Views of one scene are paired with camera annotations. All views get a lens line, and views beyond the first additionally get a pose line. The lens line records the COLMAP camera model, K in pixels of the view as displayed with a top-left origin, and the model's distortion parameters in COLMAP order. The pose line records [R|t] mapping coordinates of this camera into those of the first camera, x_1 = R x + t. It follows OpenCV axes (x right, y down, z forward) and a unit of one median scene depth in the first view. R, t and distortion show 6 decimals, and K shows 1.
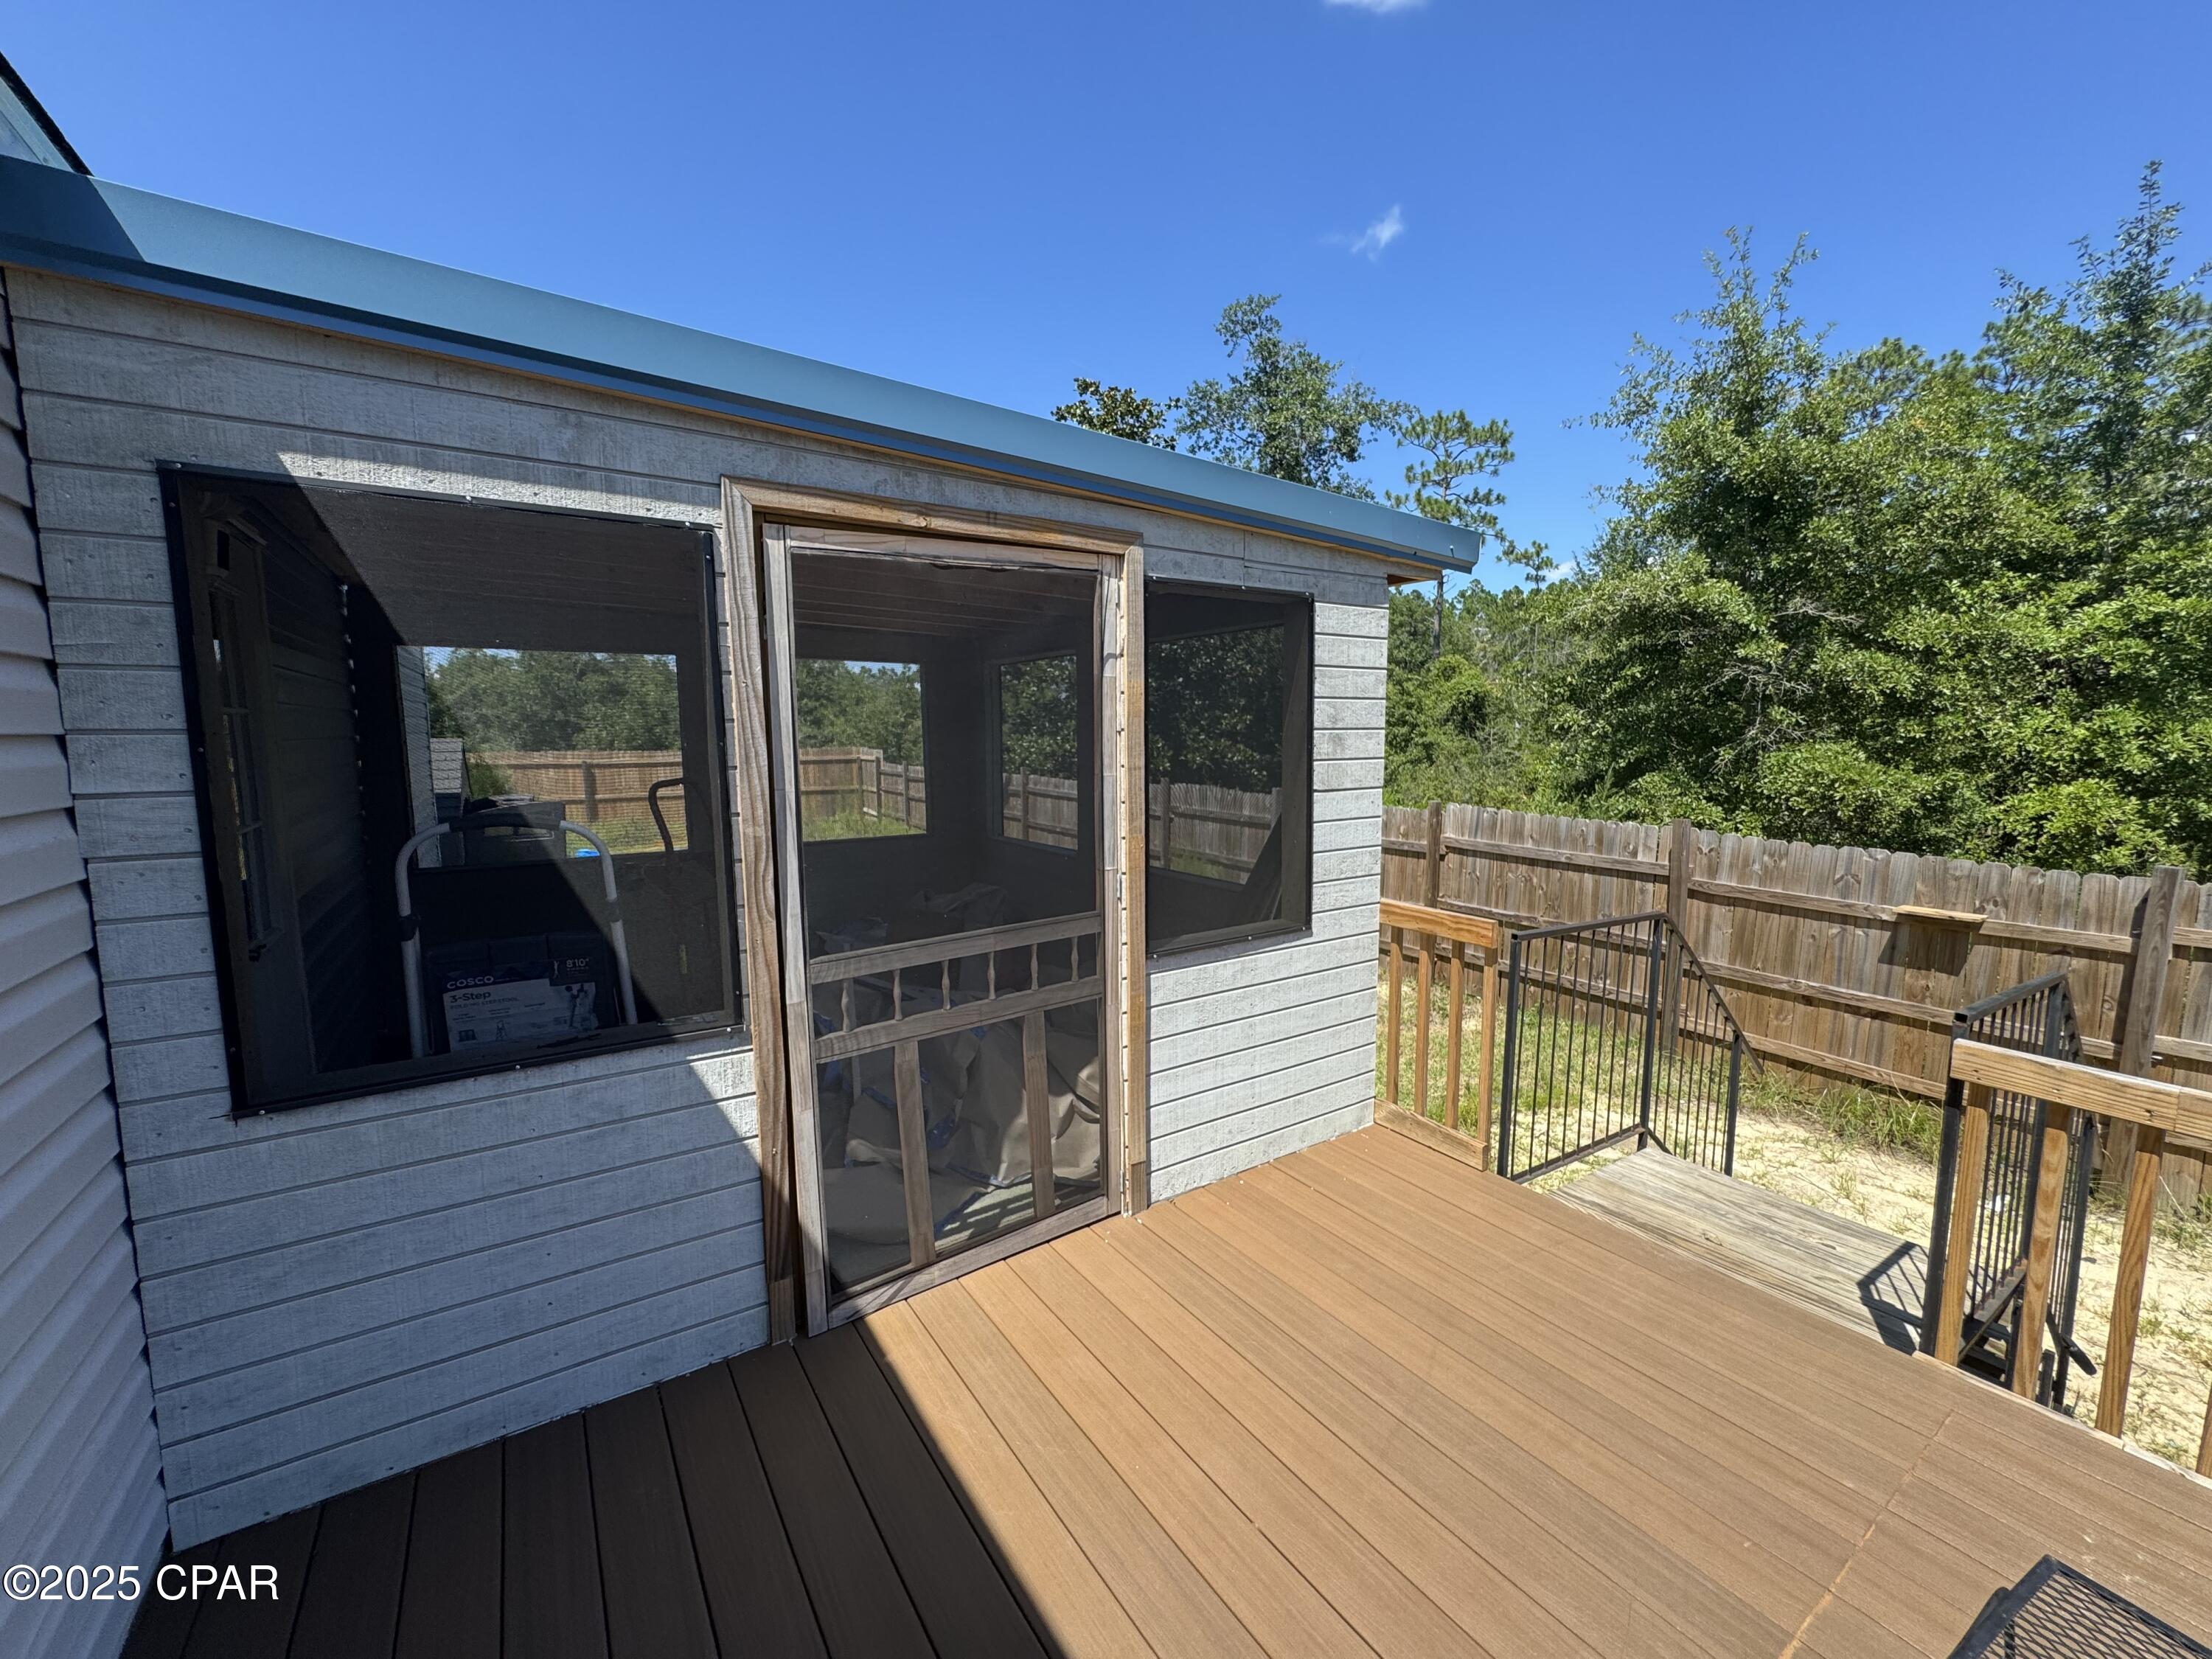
lens RADIAL K [[885.5, 0, 1107.3], [0, 885.5, 829.1], [0, 0, 1]] dist [-0.001775, -0.000102]
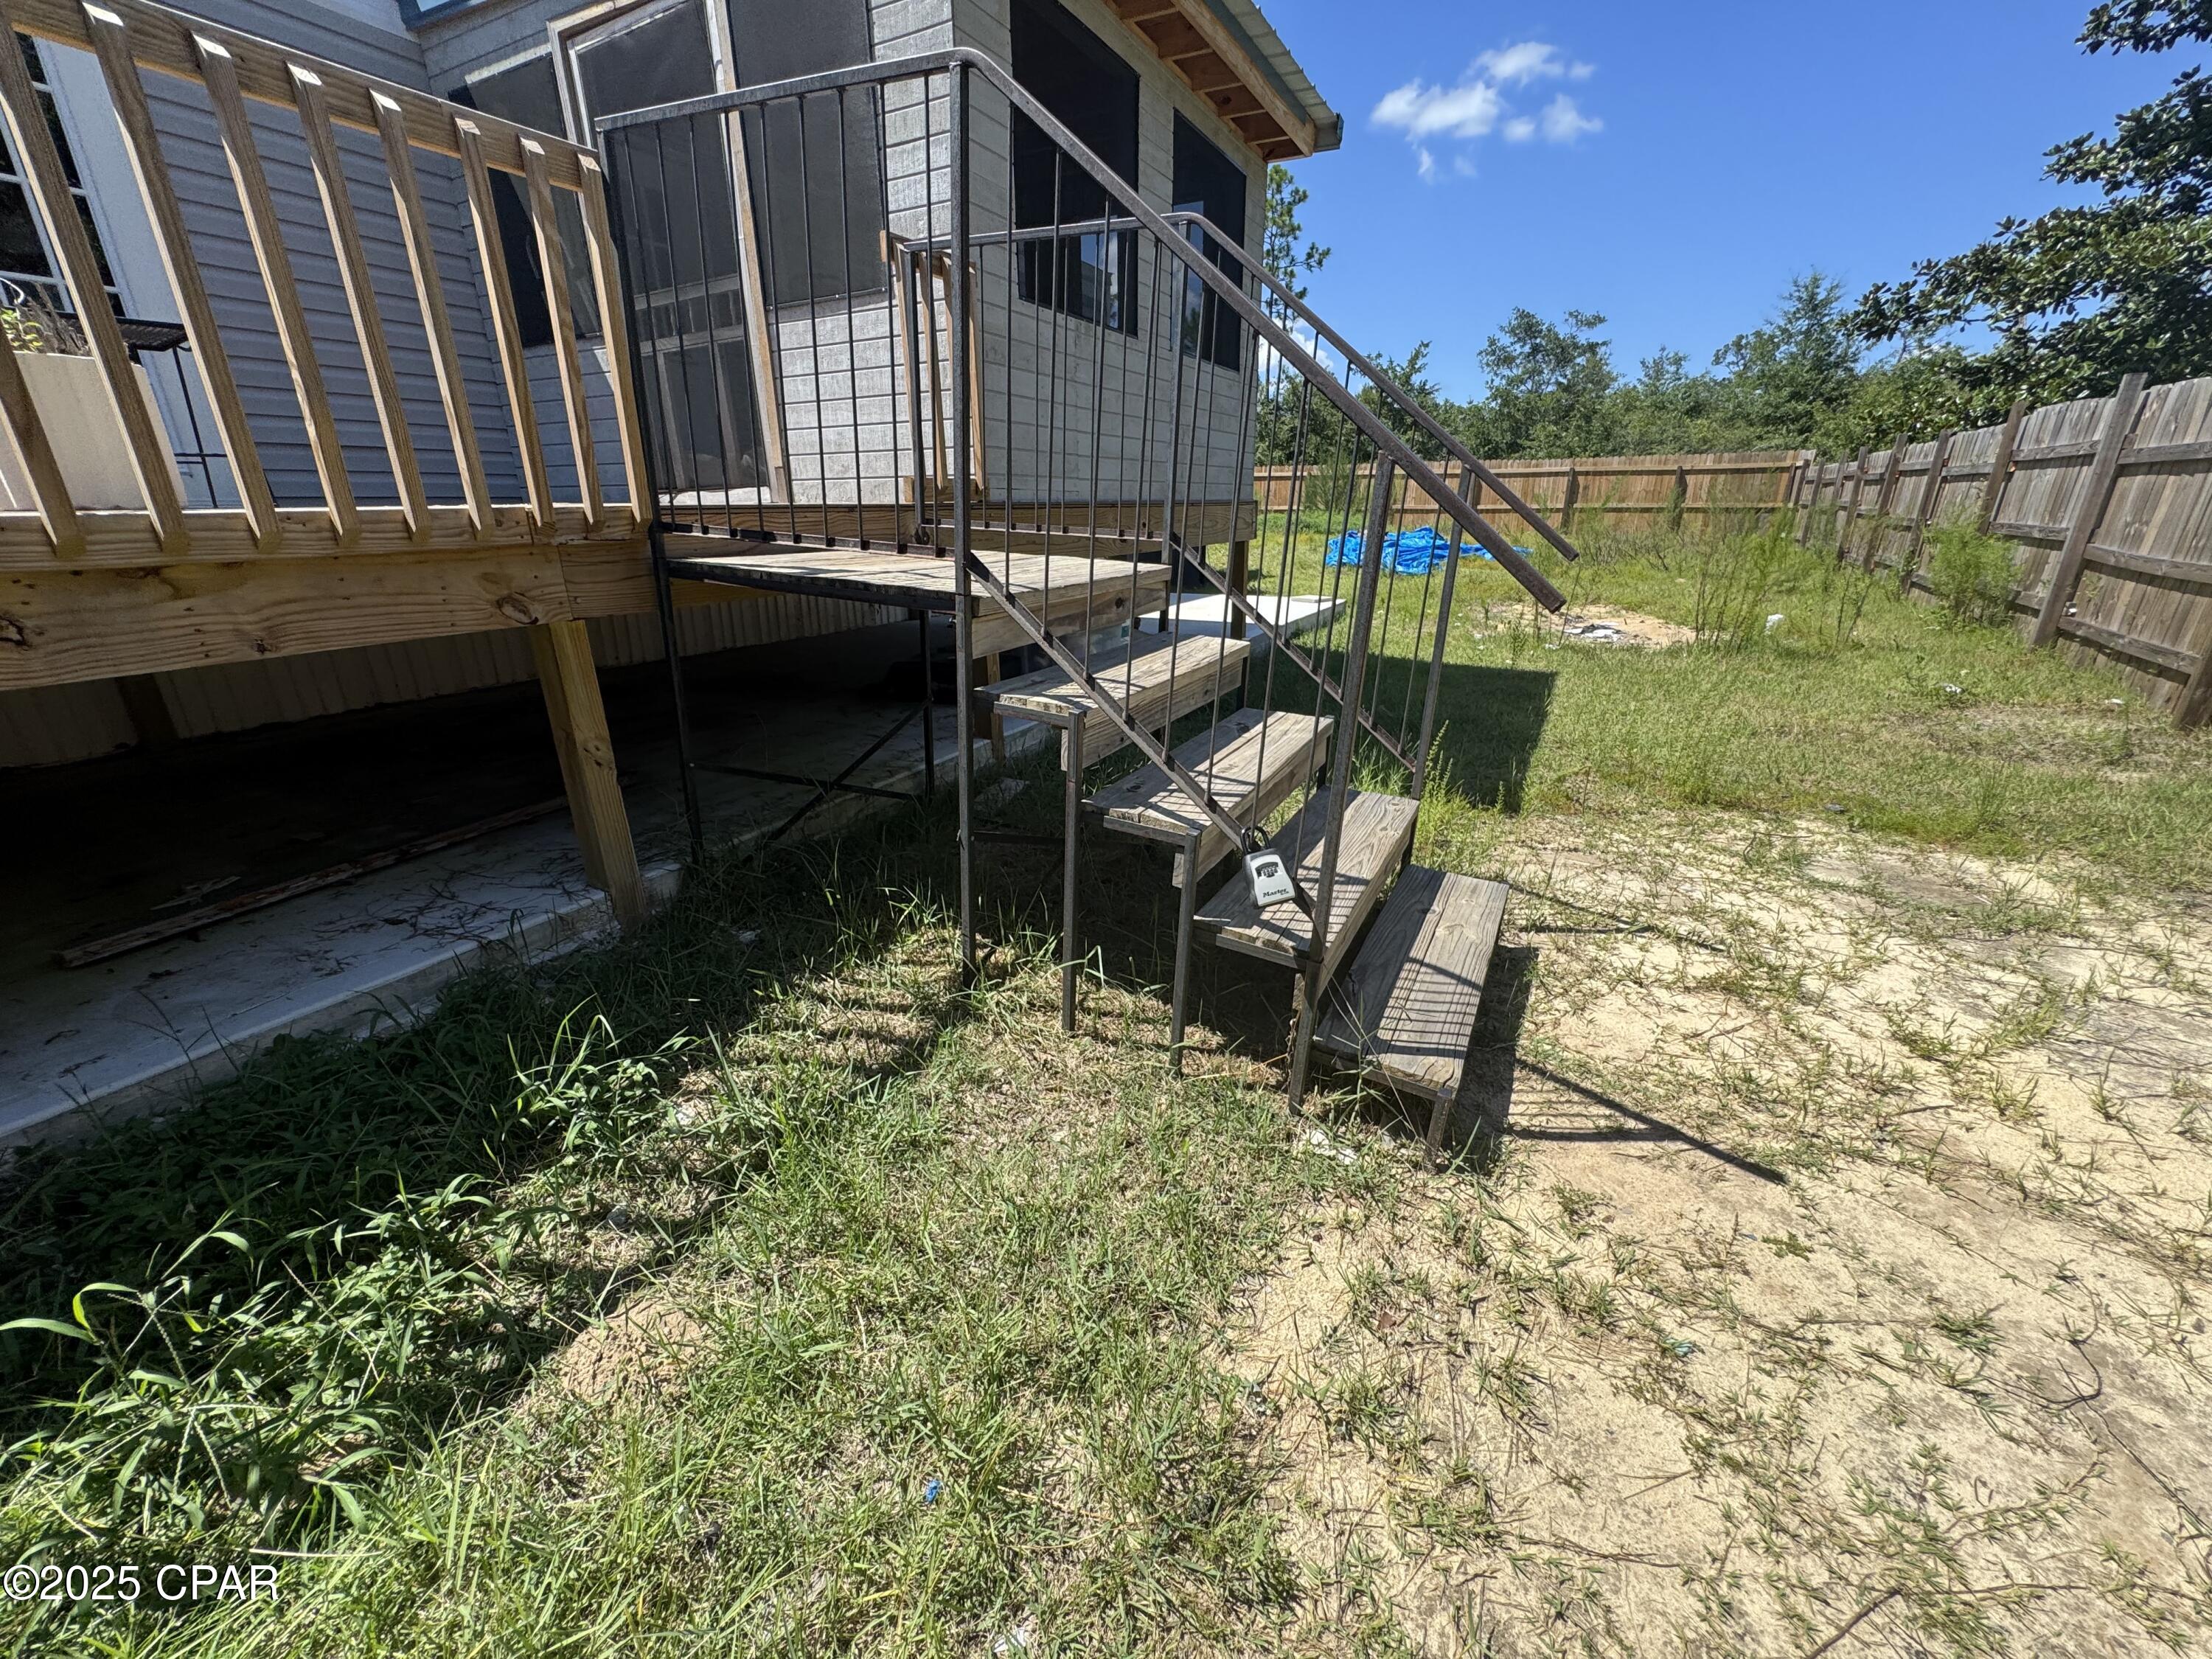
lens RADIAL K [[879.9, 0, 1110.3], [0, 879.9, 831.1], [0, 0, 1]] dist [-0.000622, -0.000291]
pose [[0.476003, 0.307785, -0.823826, 0.197668], [-0.089891, 0.948880, 0.302567, 0.052700], [0.874838, -0.069969, 0.479337, 0.084164]]
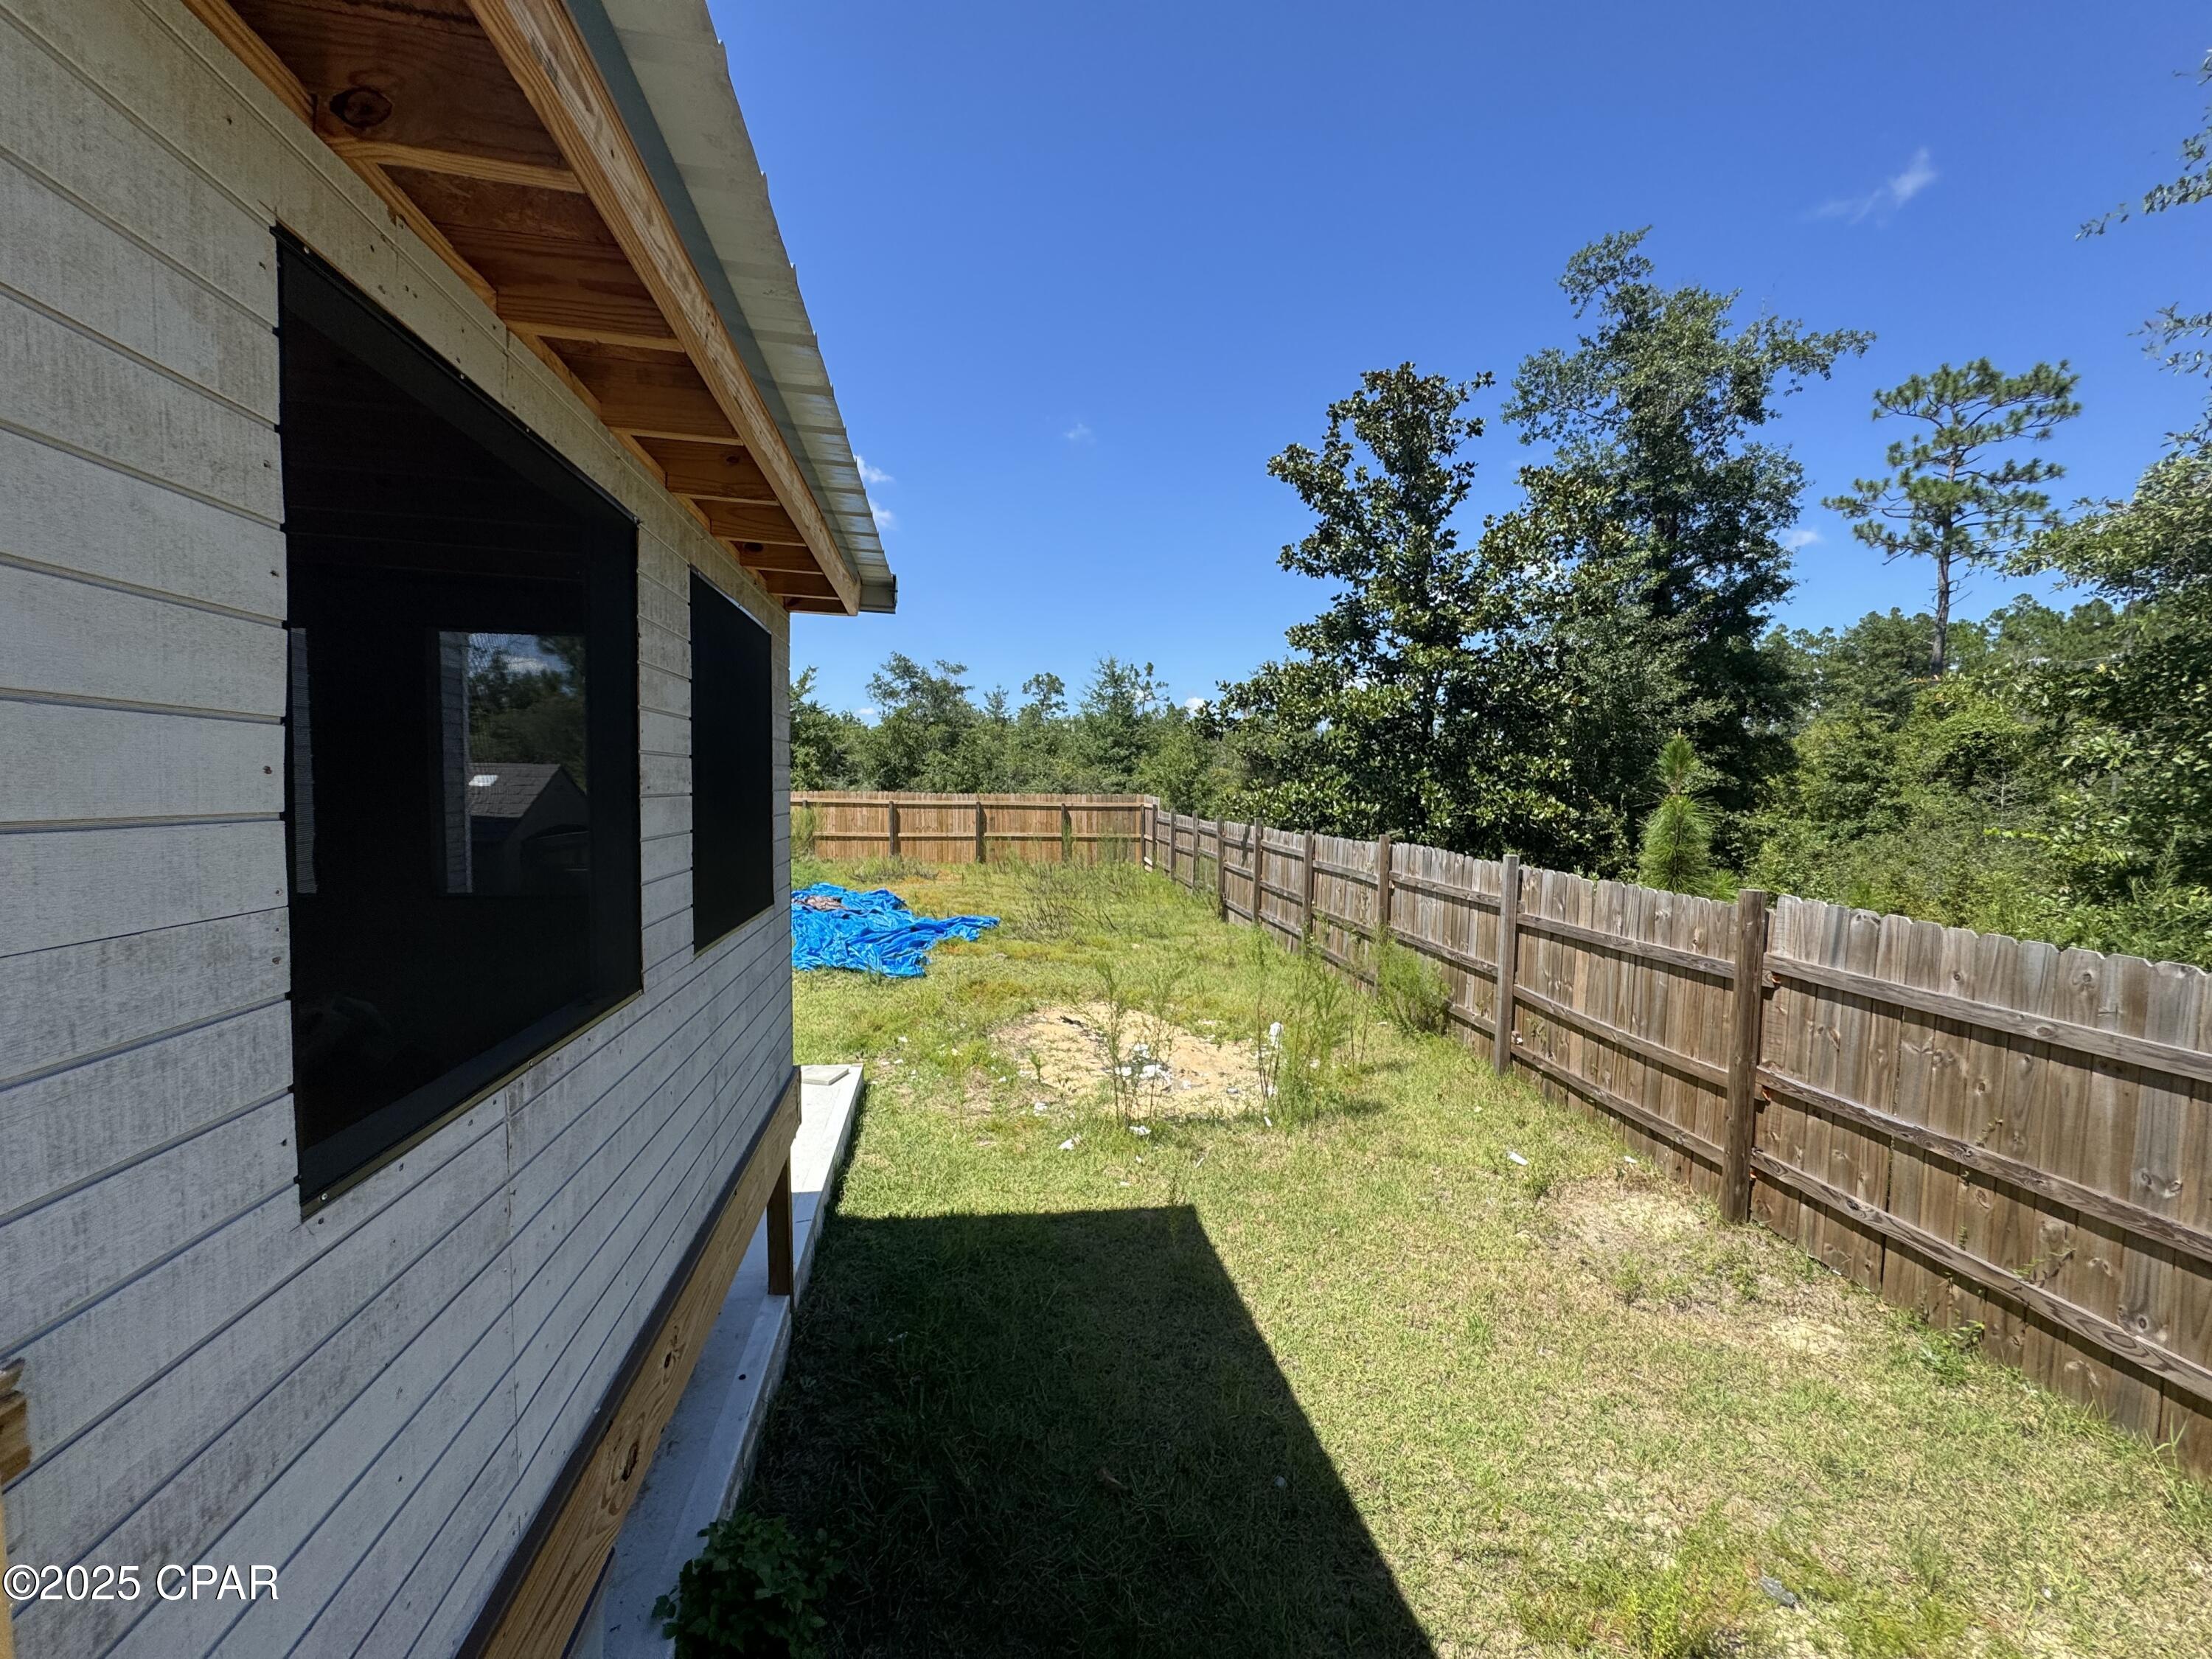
lens RADIAL K [[879.9, 0, 1110.3], [0, 879.9, 831.1], [0, 0, 1]] dist [-0.000622, -0.000291]
pose [[0.914526, 0.036544, -0.402873, 0.085575], [-0.060085, 0.997135, -0.045944, -0.007225], [0.400040, 0.066223, 0.914102, 0.127204]]
